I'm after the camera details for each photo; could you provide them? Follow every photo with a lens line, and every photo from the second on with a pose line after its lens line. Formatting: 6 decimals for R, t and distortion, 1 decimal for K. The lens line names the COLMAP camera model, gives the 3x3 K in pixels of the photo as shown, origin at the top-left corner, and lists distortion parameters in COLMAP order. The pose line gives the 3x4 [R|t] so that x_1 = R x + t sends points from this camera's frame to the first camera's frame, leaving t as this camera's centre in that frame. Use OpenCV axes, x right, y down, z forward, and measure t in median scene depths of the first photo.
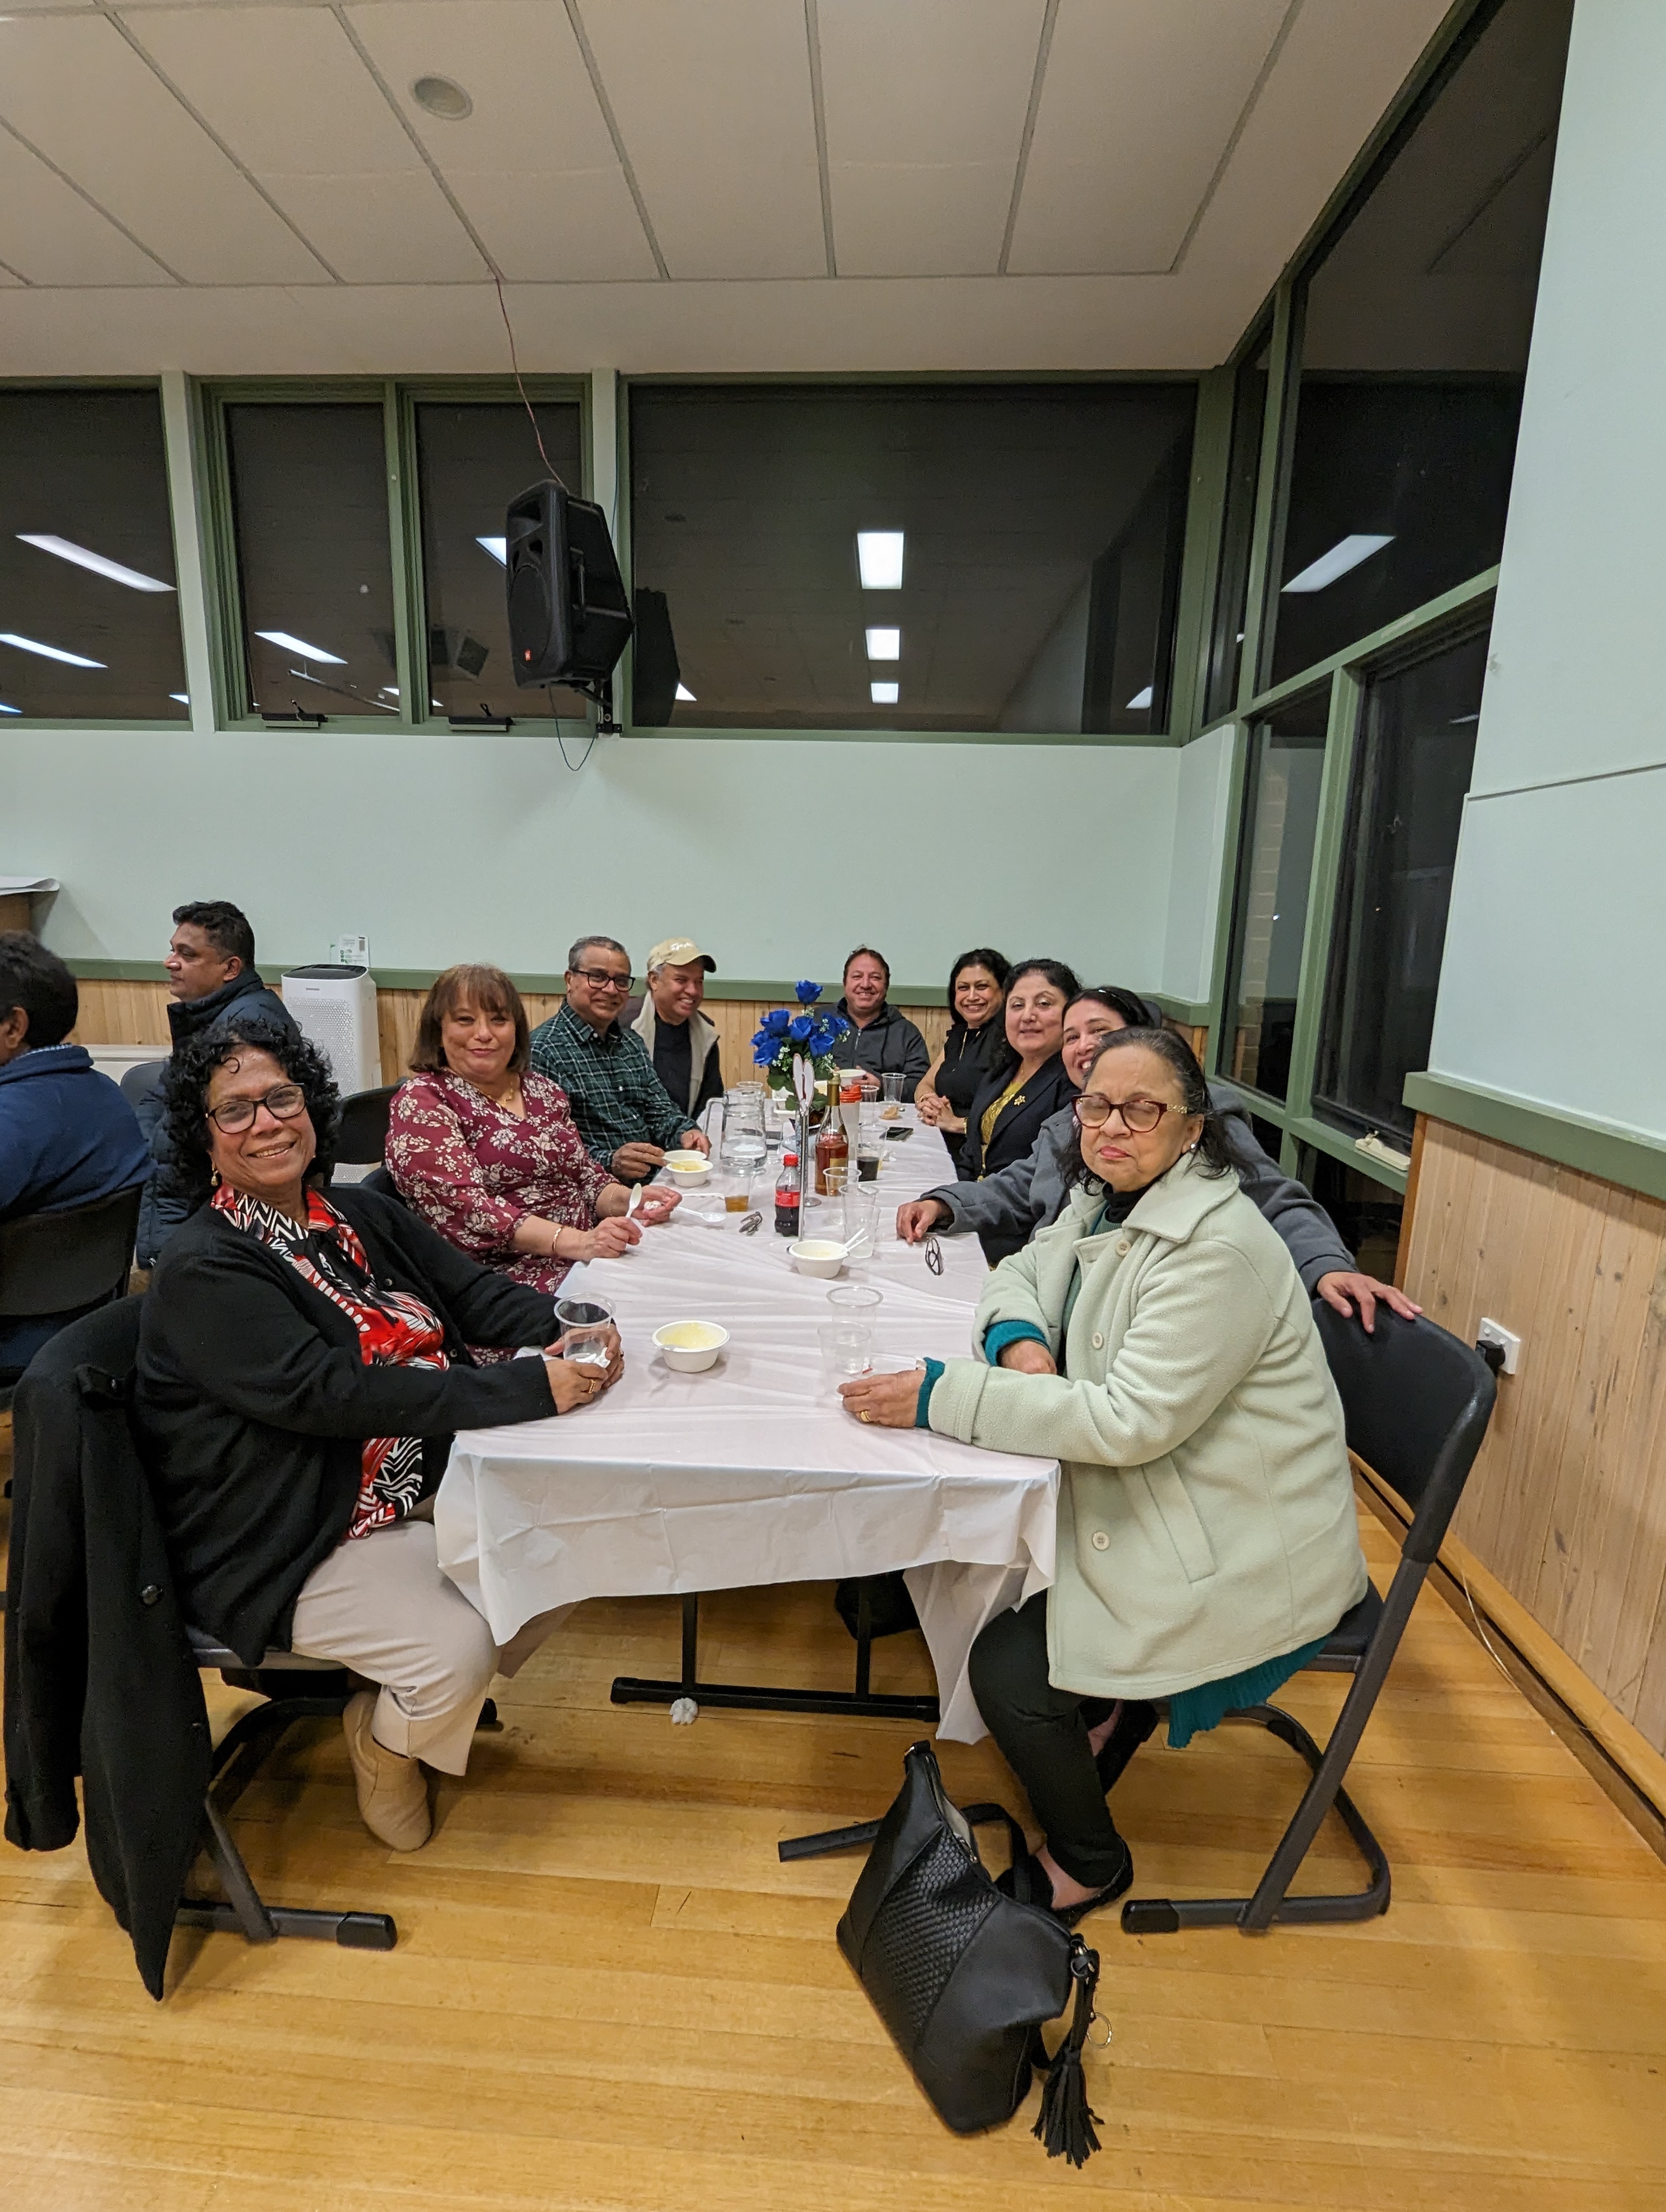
lens RADIAL K [[1042.3, 0, 820.2], [0, 1042.3, 1093.6], [0, 0, 1]] dist [-0.000631, -0.001989]
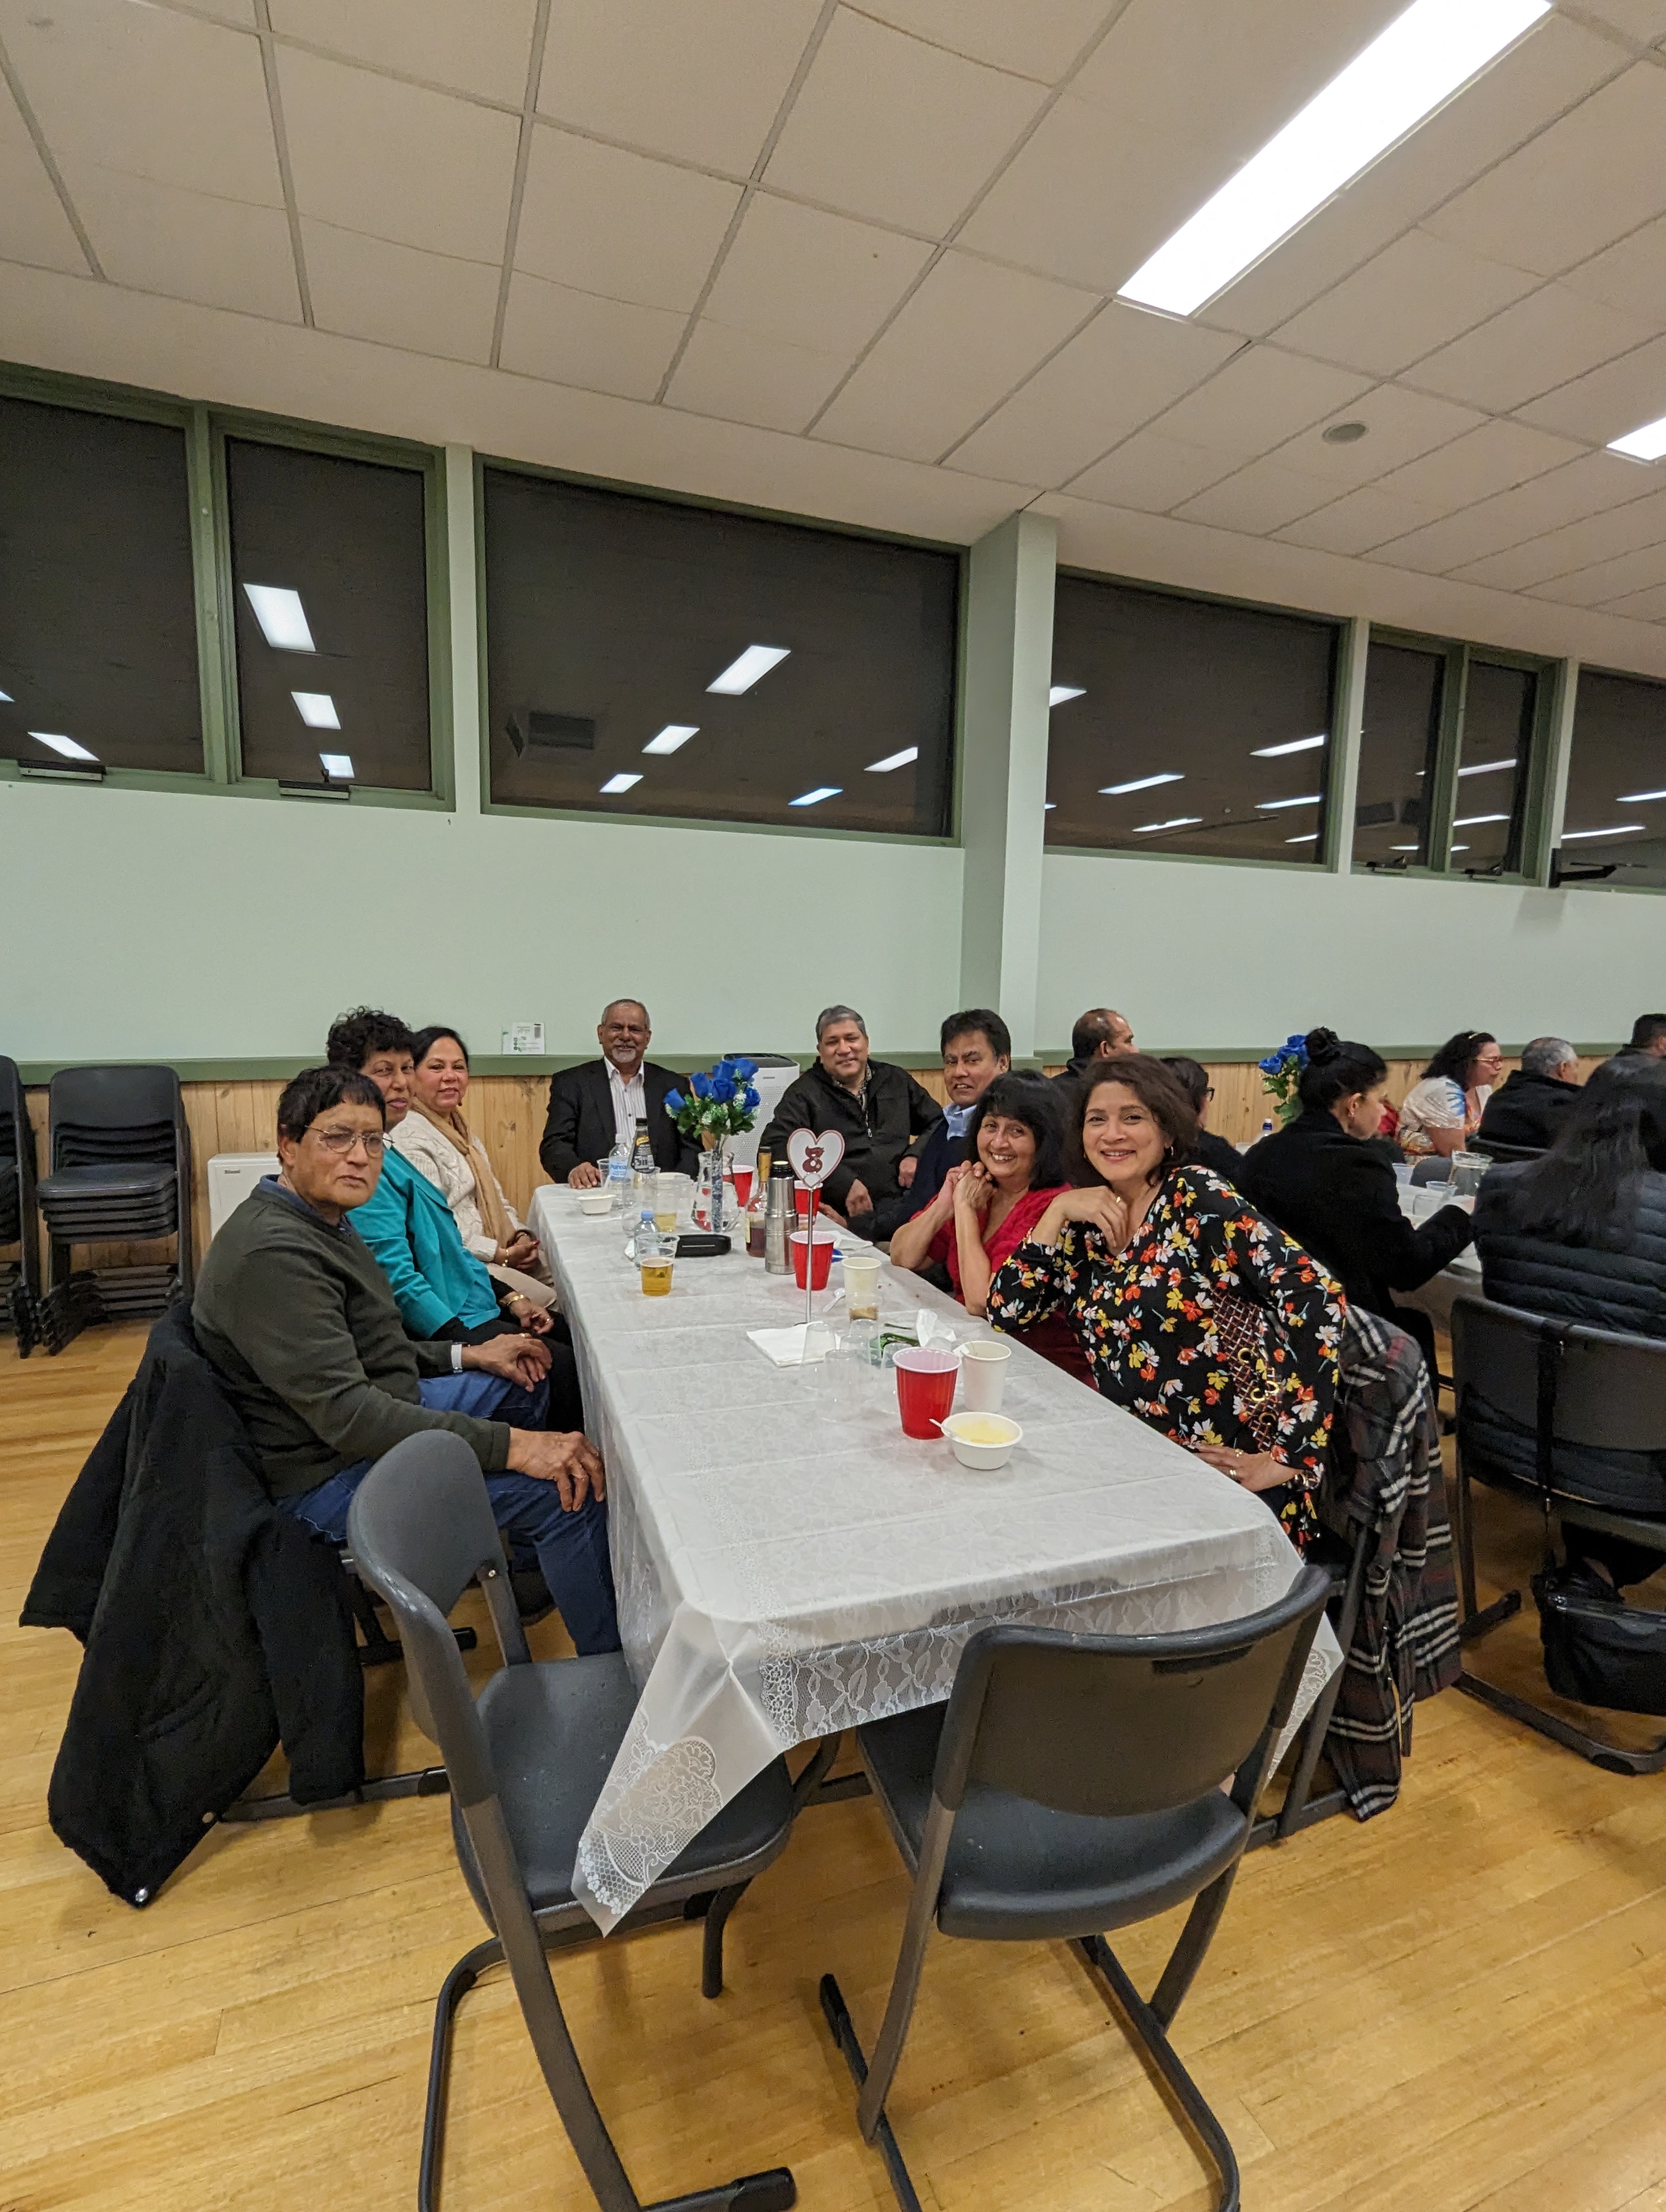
lens RADIAL K [[1042.3, 0, 811.8], [0, 1042.3, 1093.3], [0, 0, 1]] dist [-0.000631, -0.001989]
pose [[0.913320, -0.047165, 0.404502, -0.535383], [0.074934, 0.995775, -0.053085, -0.014701], [-0.400289, 0.078794, 0.912995, 0.024467]]
